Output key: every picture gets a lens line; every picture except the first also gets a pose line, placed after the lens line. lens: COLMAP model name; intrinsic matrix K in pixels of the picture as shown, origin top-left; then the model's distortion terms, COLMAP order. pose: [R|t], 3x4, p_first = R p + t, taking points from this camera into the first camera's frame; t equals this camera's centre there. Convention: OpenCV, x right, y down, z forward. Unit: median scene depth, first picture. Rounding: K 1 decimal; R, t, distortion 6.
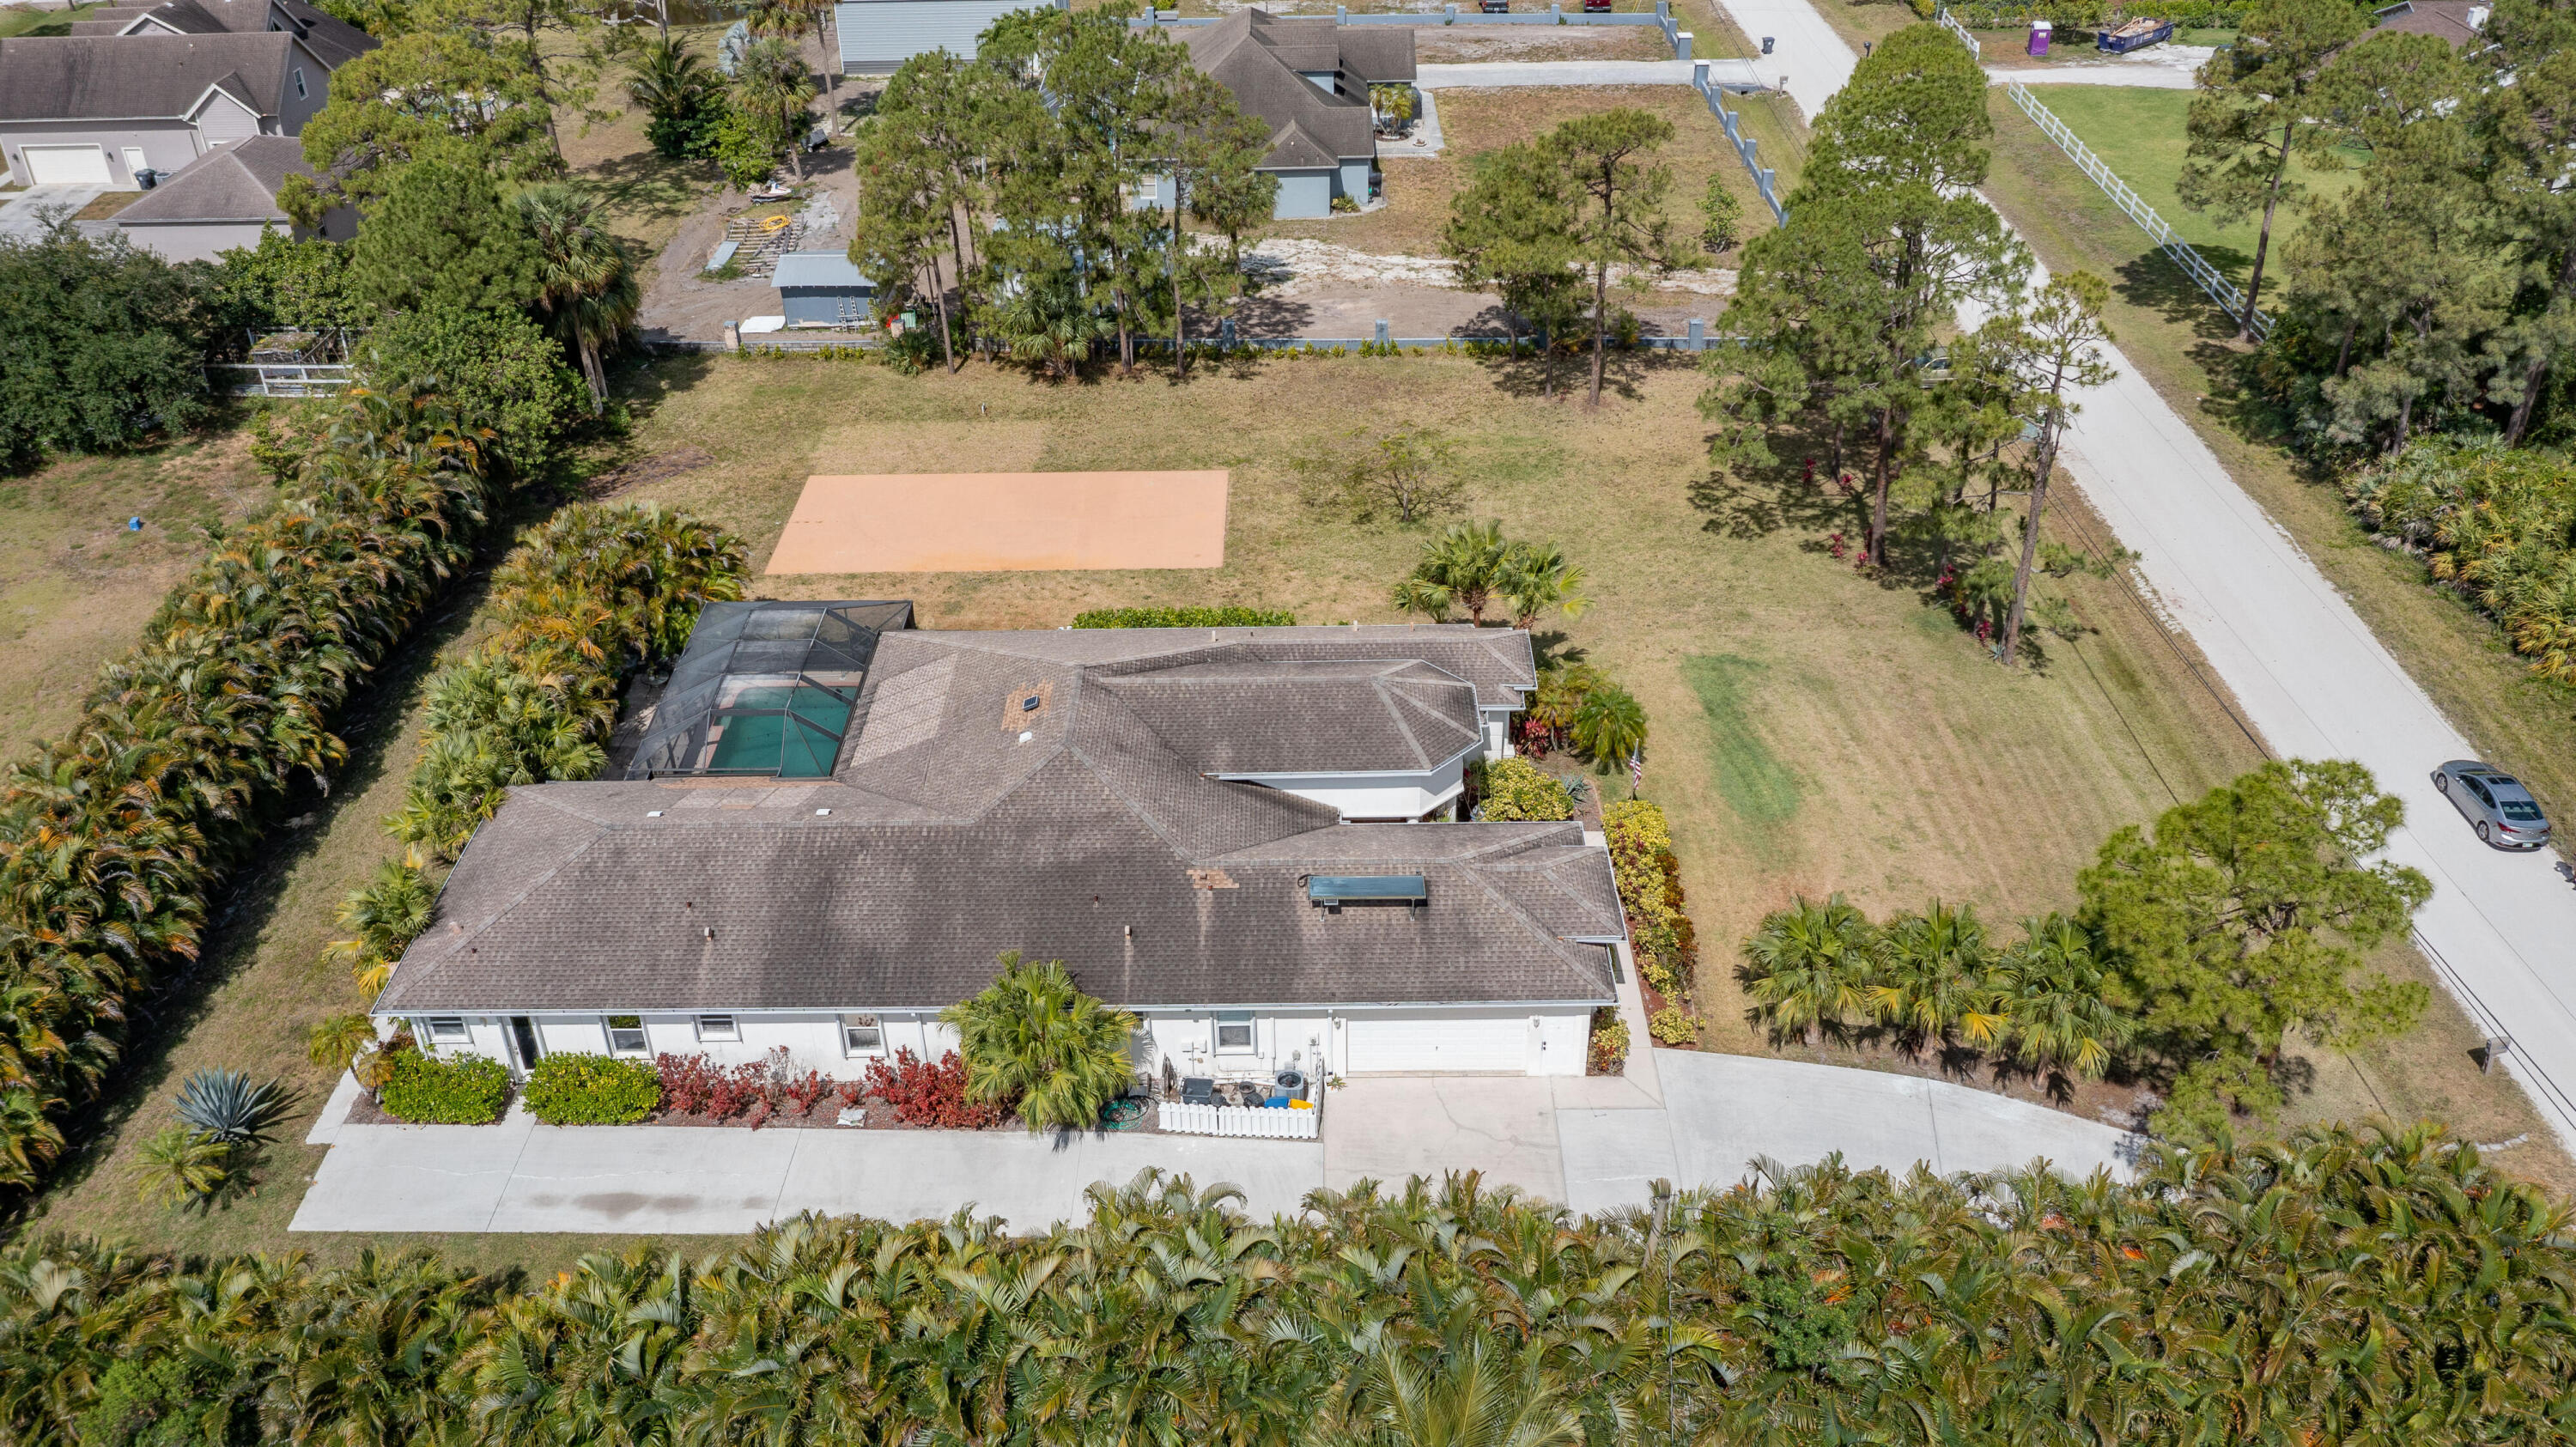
lens RADIAL K [[2024.4, 0, 1293.1], [0, 2024.4, 709.1], [0, 0, 1]] dist [-0.023473, 0.005557]
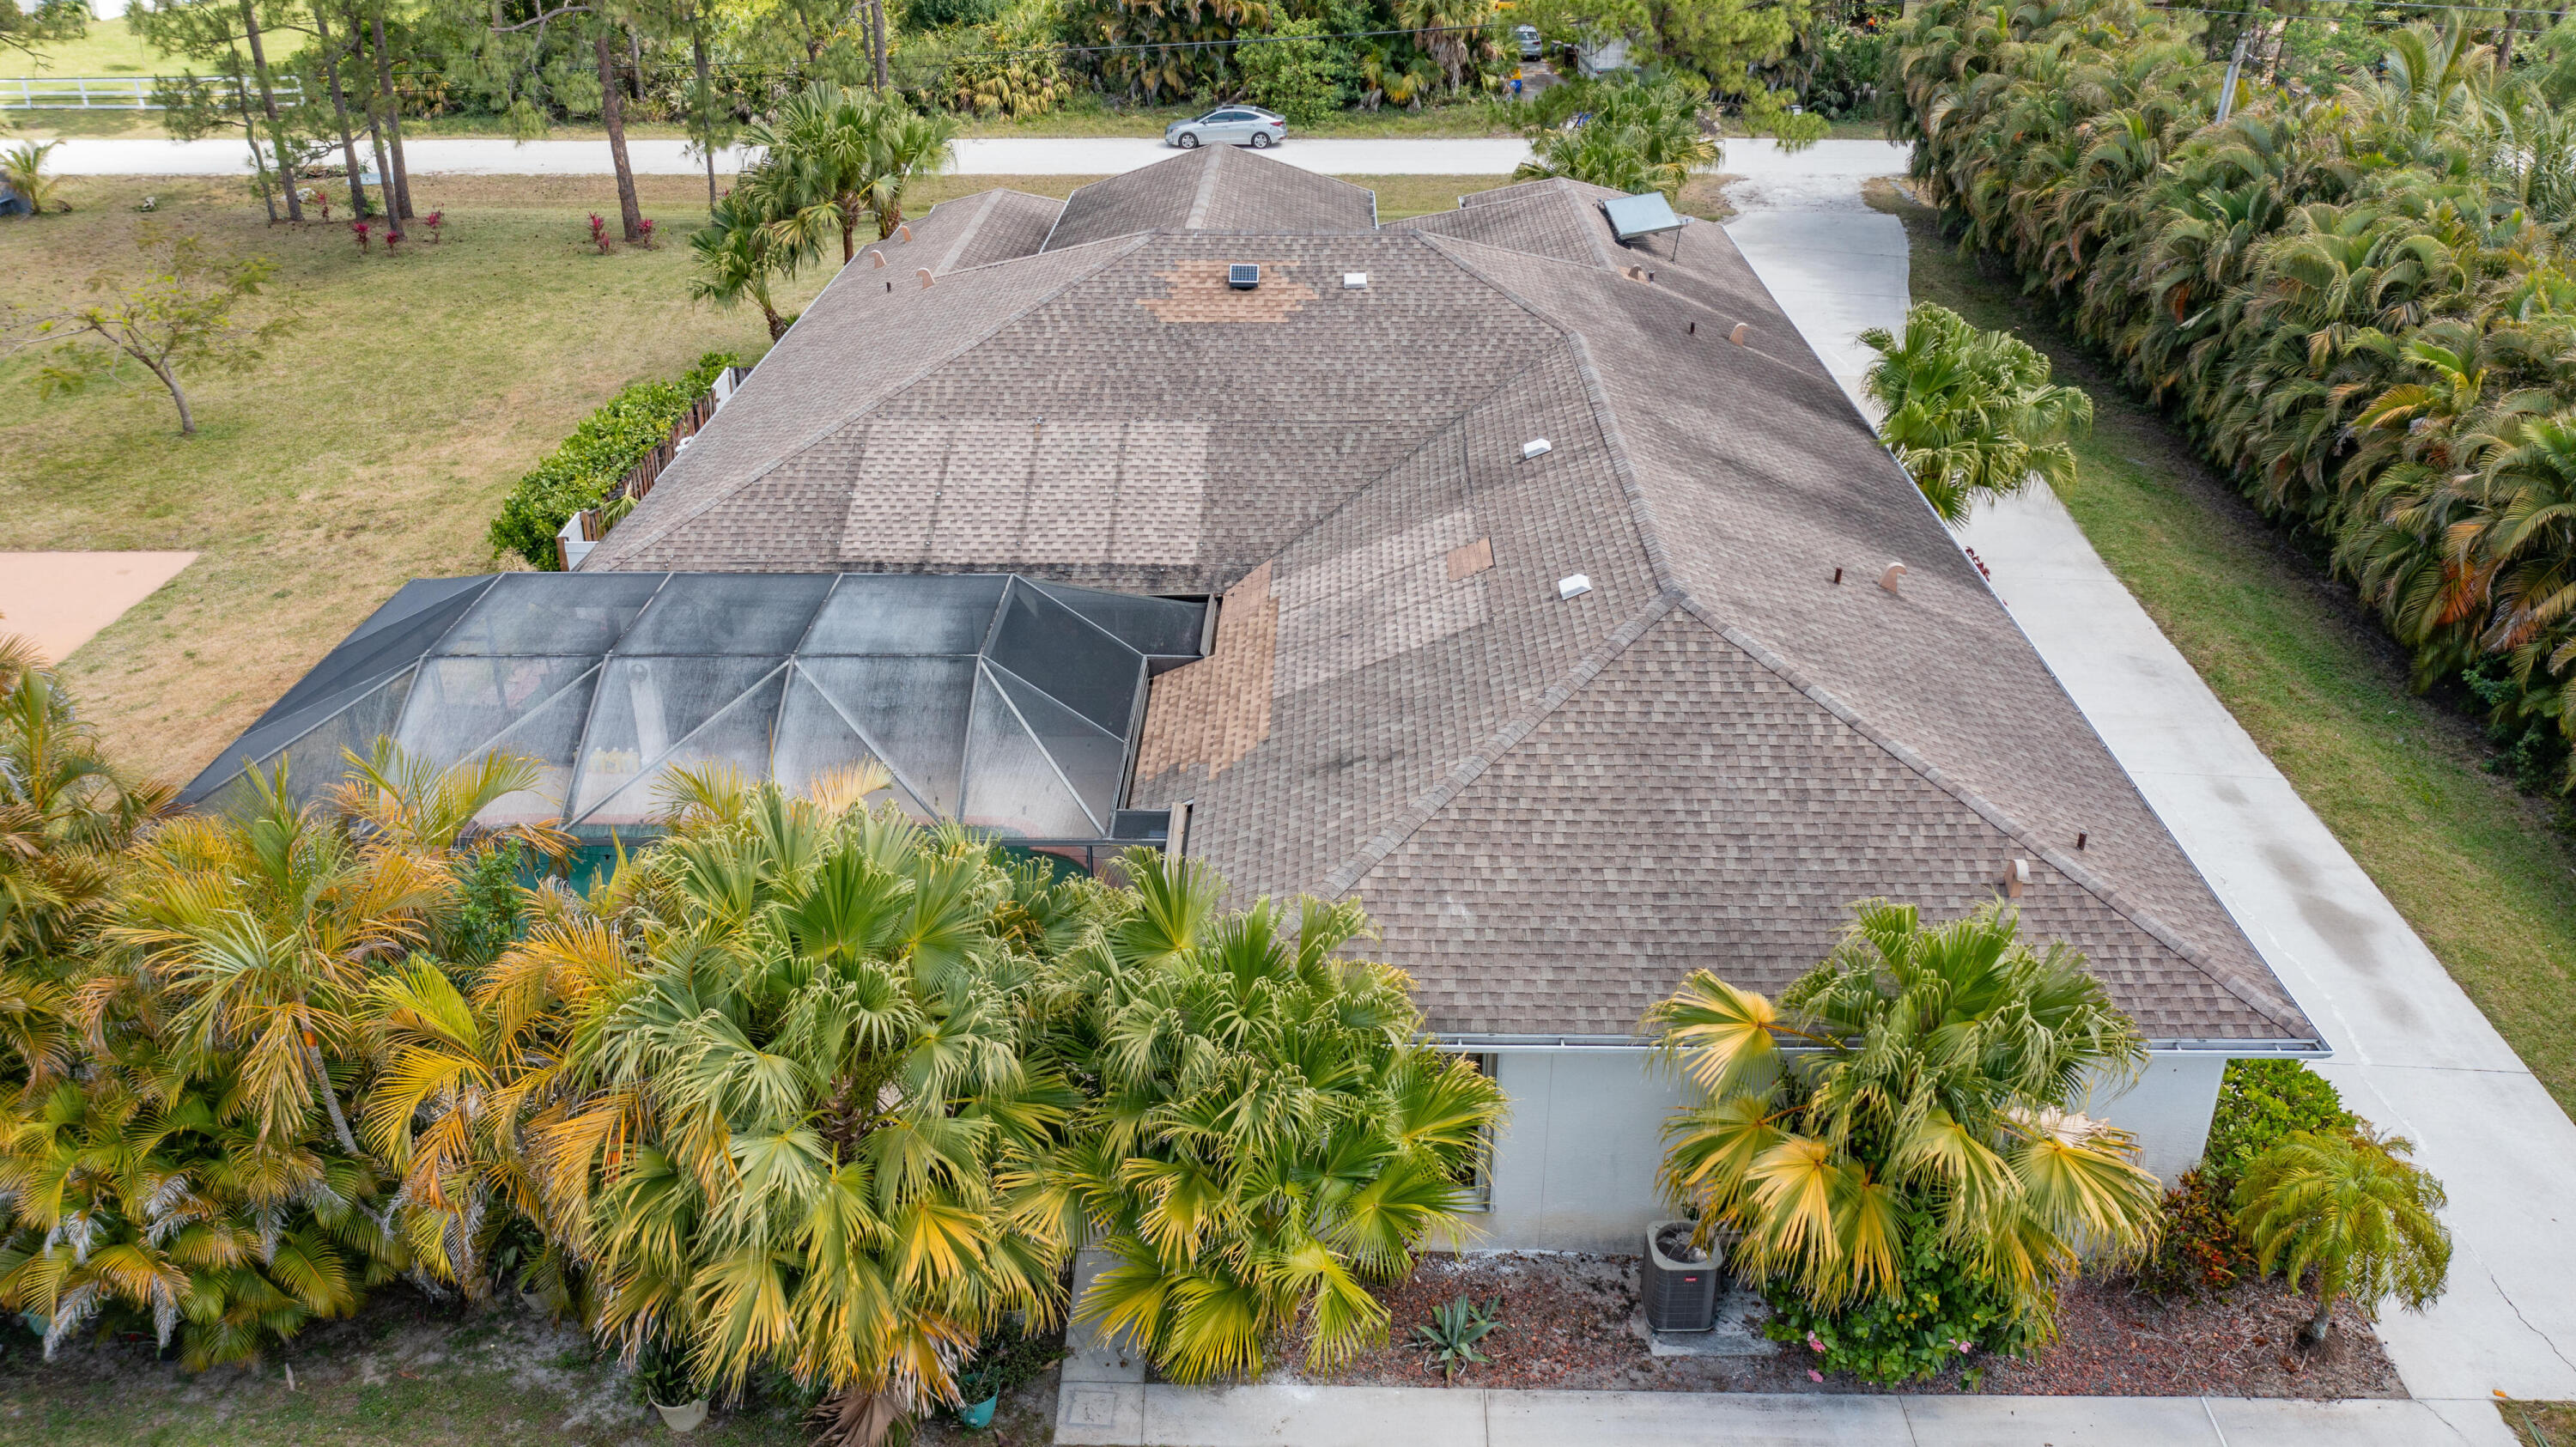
lens RADIAL K [[2024.4, 0, 1293.5], [0, 2024.4, 723.3], [0, 0, 1]] dist [-0.023473, 0.005557]
pose [[0.019953, -0.433687, 0.900843, -0.570607], [0.536836, 0.764766, 0.356286, -0.082640], [-0.843451, 0.476495, 0.248079, 0.793556]]
